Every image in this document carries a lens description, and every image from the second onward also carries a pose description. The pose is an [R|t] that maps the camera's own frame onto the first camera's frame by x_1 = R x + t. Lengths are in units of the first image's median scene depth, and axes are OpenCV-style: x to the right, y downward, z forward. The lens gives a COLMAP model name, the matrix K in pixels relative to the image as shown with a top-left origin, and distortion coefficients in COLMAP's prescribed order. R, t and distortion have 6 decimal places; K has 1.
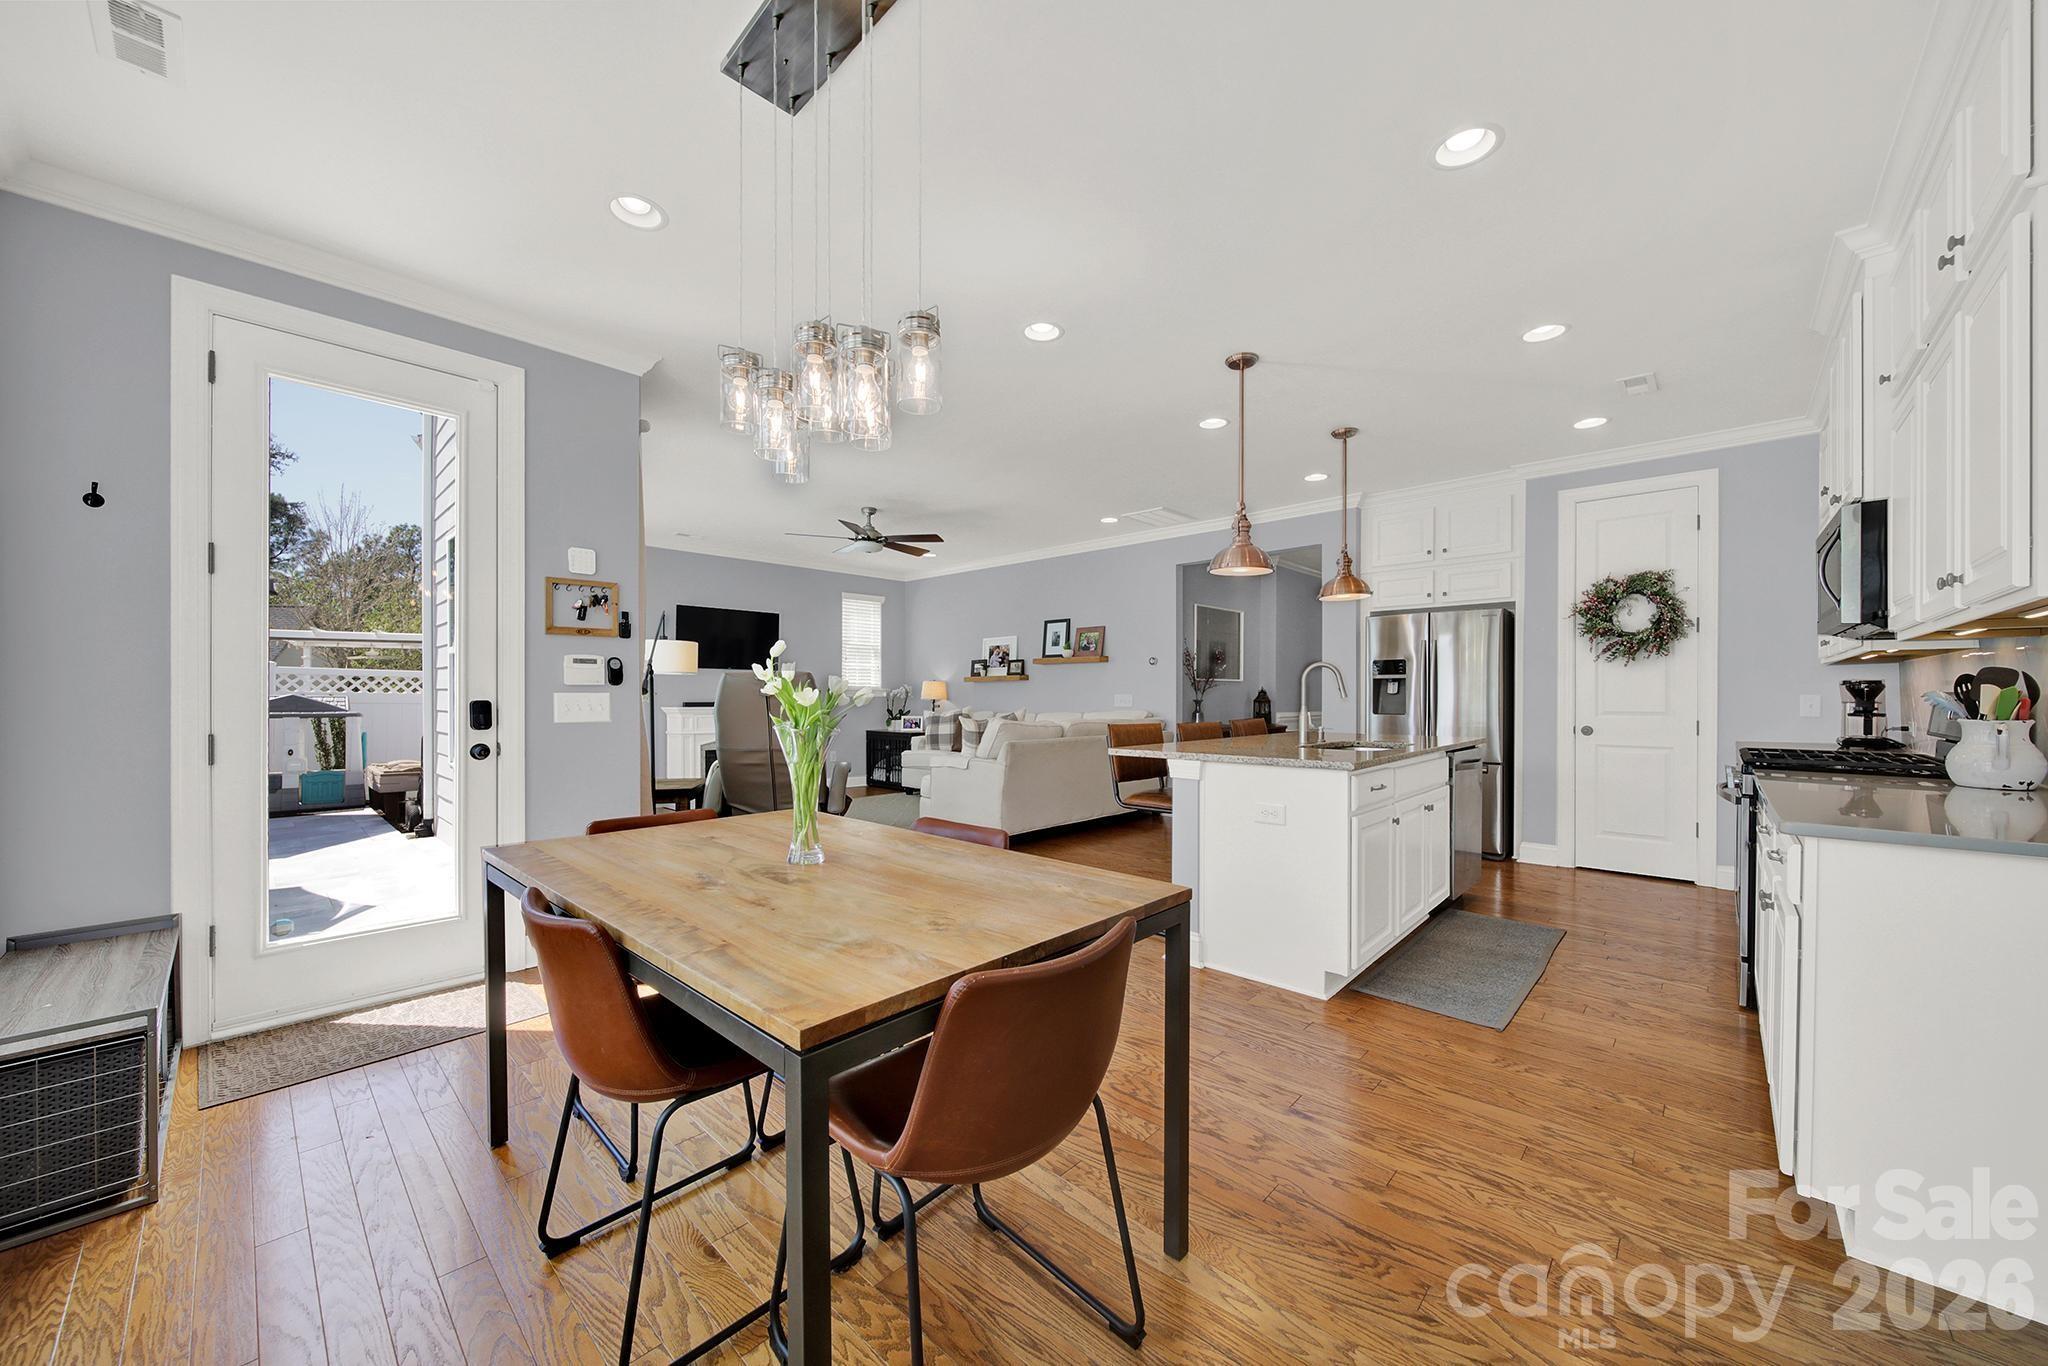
lens RADIAL K [[744.8, 0, 1025.9], [0, 744.8, 694.3], [0, 0, 1]] dist [-0.003661, -0.000846]
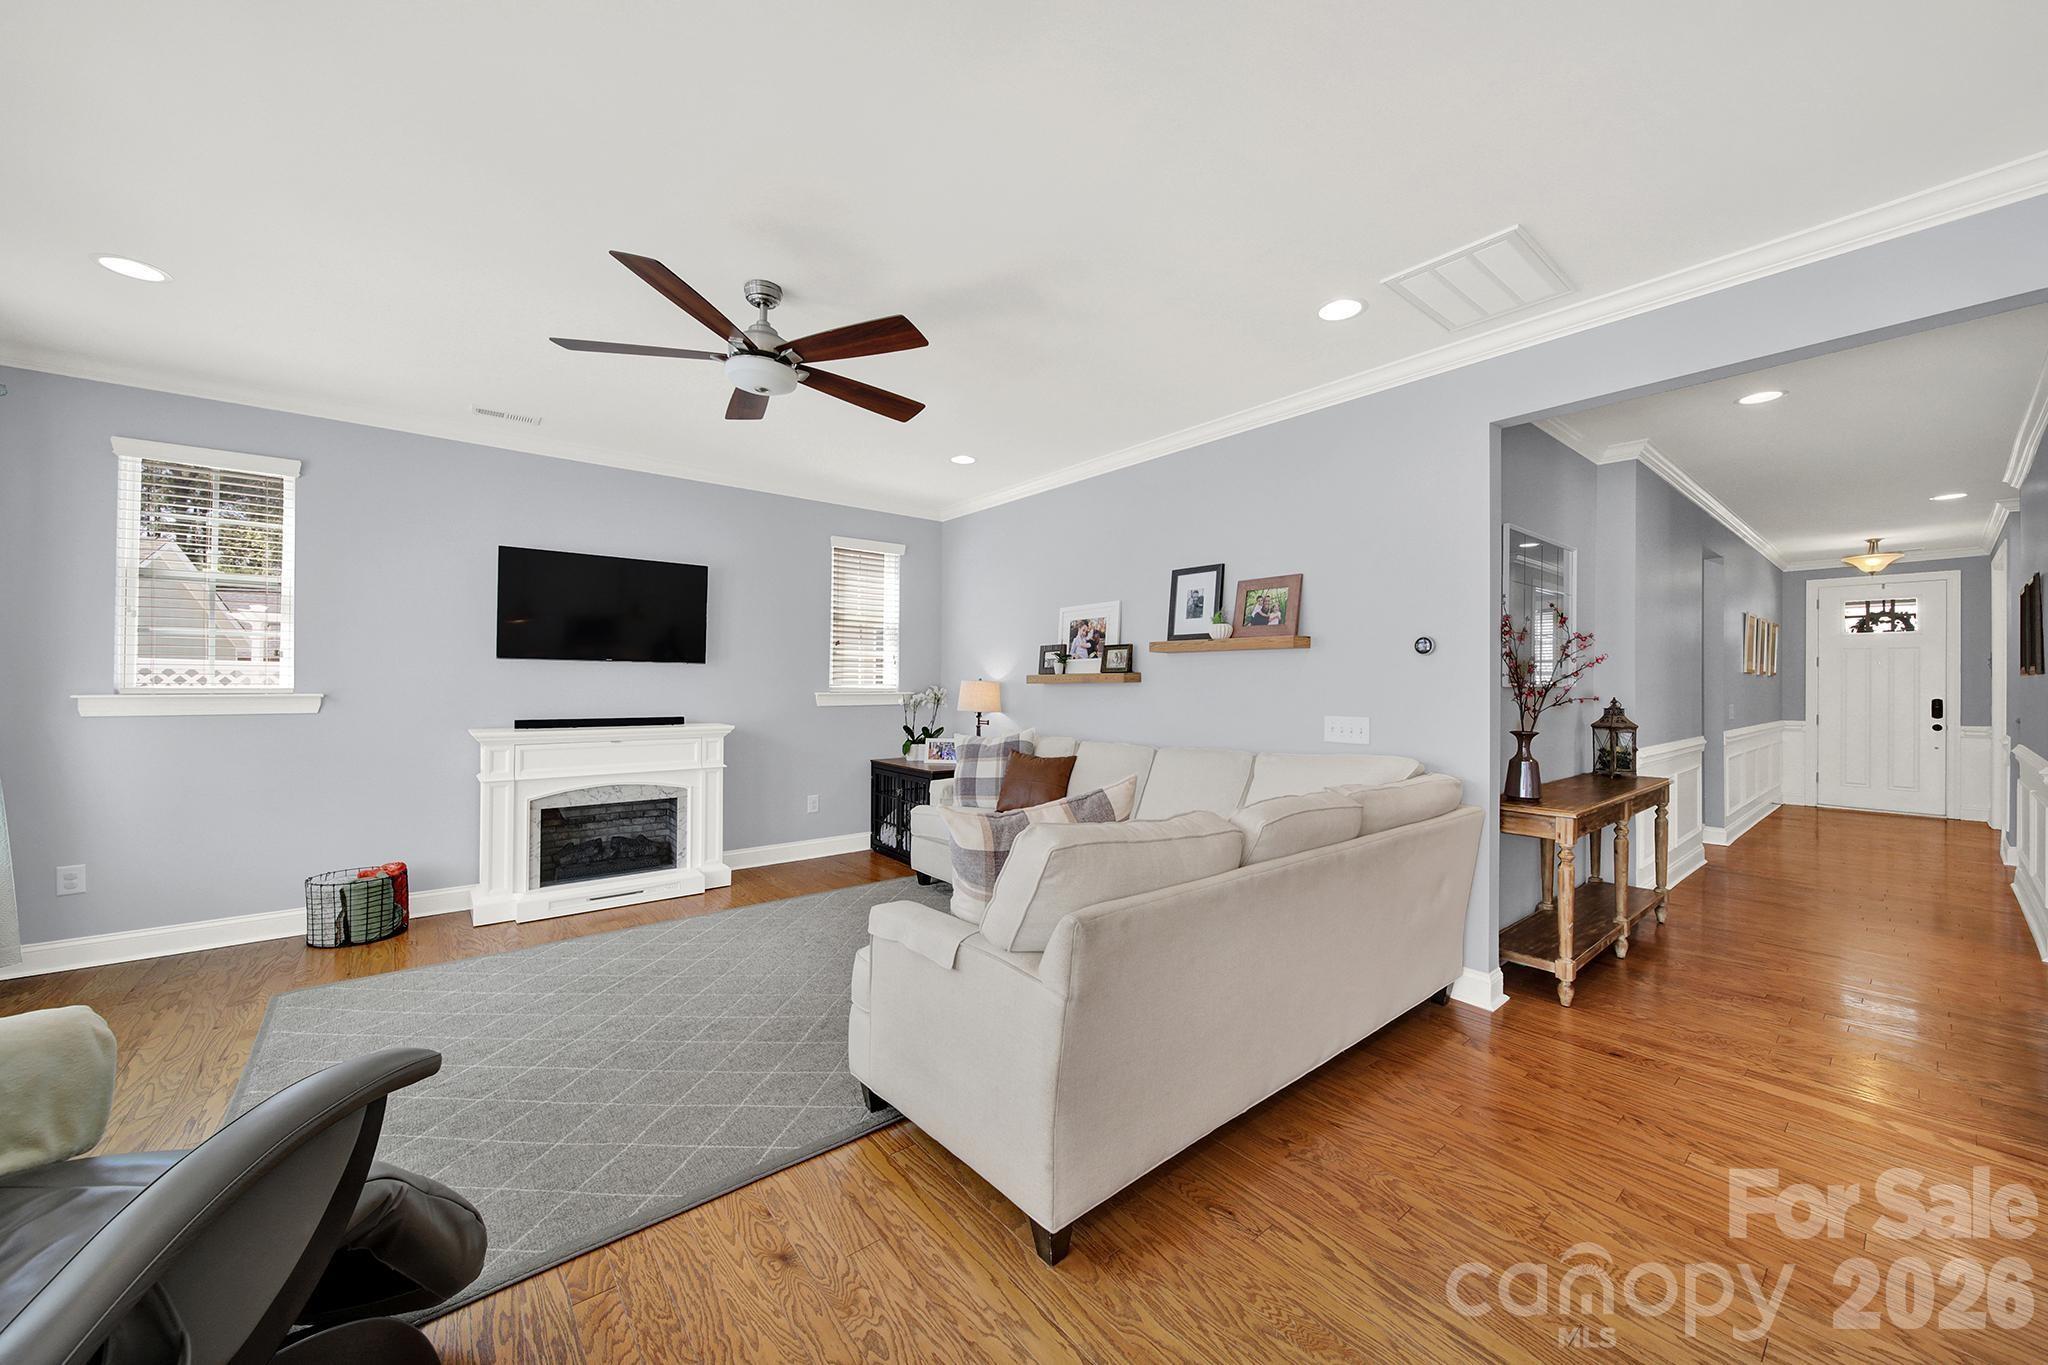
lens RADIAL K [[744.8, 0, 991.4], [0, 744.8, 679.6], [0, 0, 1]] dist [-0.003661, -0.000846]
pose [[0.982076, 0.005545, -0.188401, -0.000949], [-0.006348, 0.999973, -0.003659, -0.018120], [0.188376, 0.004790, 0.982085, 0.447424]]
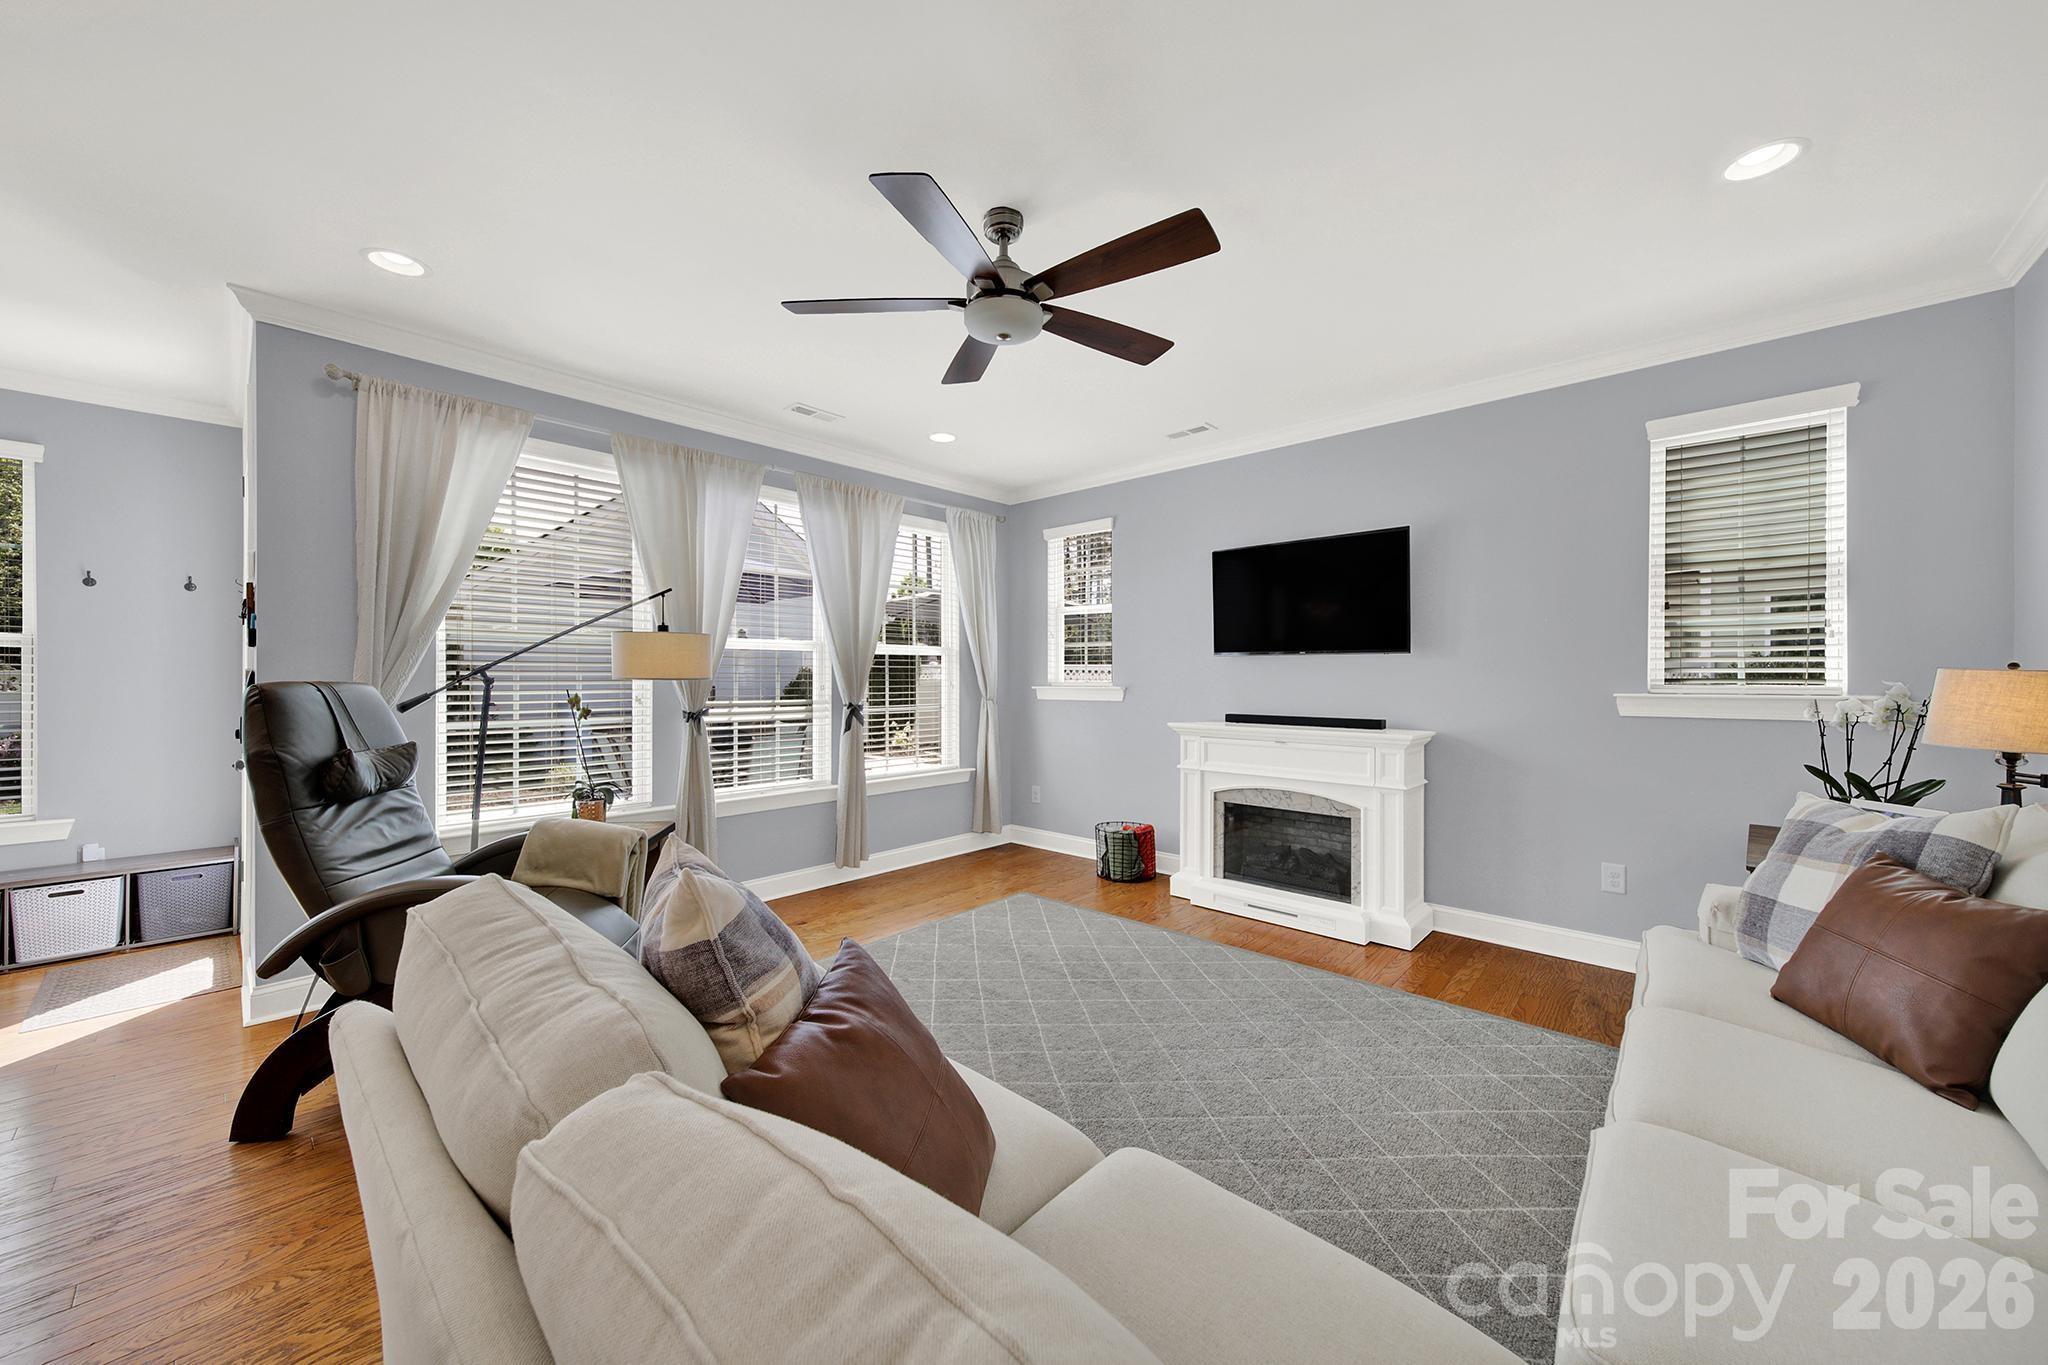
lens RADIAL K [[744.8, 0, 1074.3], [0, 744.8, 679.1], [0, 0, 1]] dist [-0.003661, -0.000846]
pose [[-0.004497, 0.003416, -0.999984, 0.113295], [0.000289, 0.999994, 0.003415, -0.017187], [0.999990, -0.000273, -0.004498, 0.762701]]
